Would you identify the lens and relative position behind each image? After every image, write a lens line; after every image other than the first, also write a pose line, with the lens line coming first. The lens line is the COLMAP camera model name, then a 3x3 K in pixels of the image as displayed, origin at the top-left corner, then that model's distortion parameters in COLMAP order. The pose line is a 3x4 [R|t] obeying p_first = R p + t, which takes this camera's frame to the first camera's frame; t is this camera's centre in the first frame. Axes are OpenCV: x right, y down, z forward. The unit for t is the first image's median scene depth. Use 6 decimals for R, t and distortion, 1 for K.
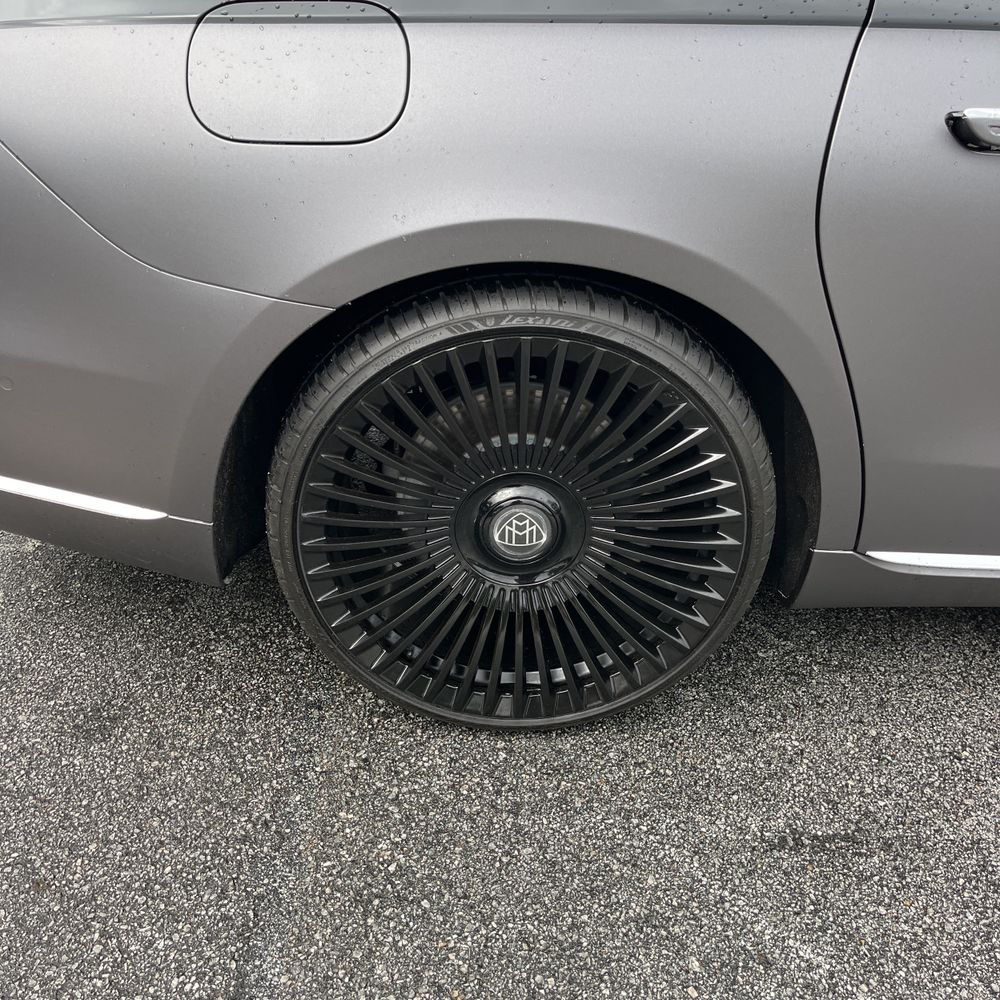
lens RADIAL K [[1011.6, 0, 504.8], [0, 1011.6, 488.4], [0, 0, 1]] dist [0.050929, -0.045938]
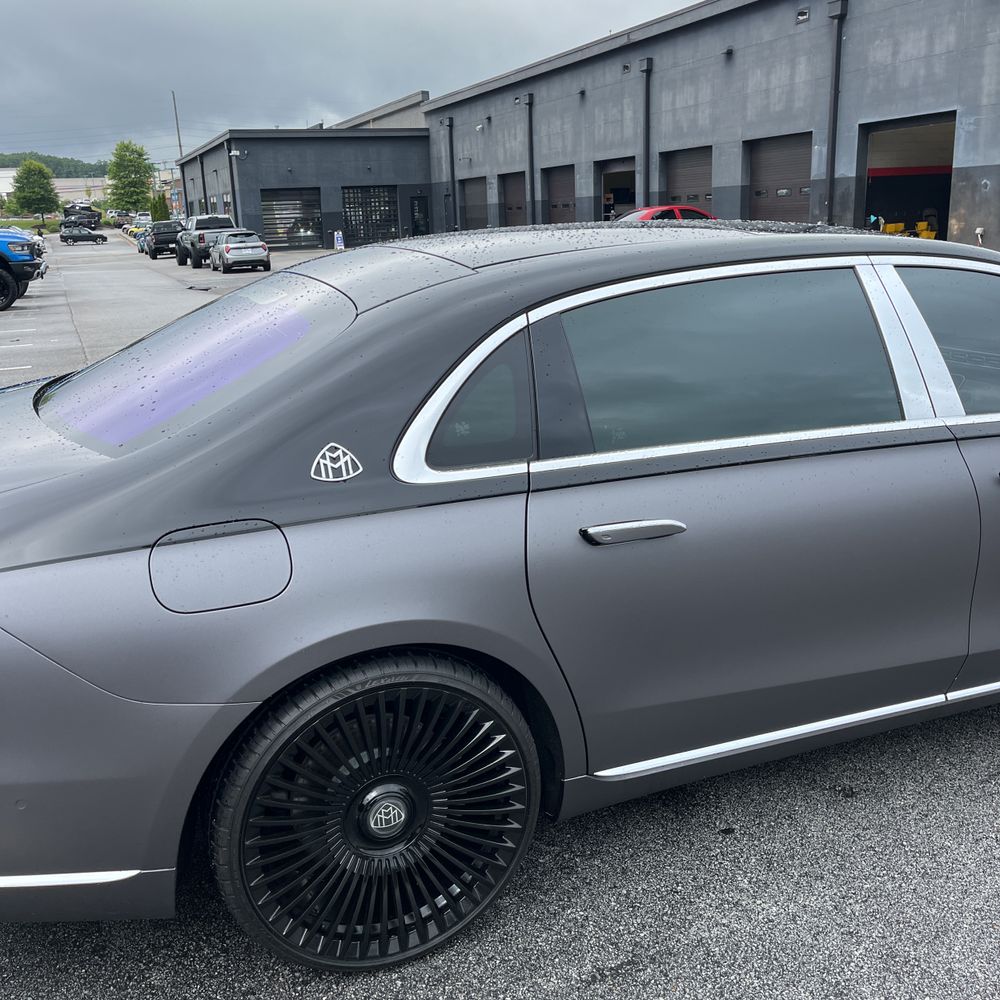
lens RADIAL K [[1001.4, 0, 488.0], [0, 1001.4, 497.0], [0, 0, 1]] dist [0.093394, -0.115022]
pose [[0.928722, -0.150145, 0.339015, -0.283349], [0.227088, 0.953122, -0.199975, -0.074963], [-0.293097, 0.262708, 0.919282, -0.549609]]
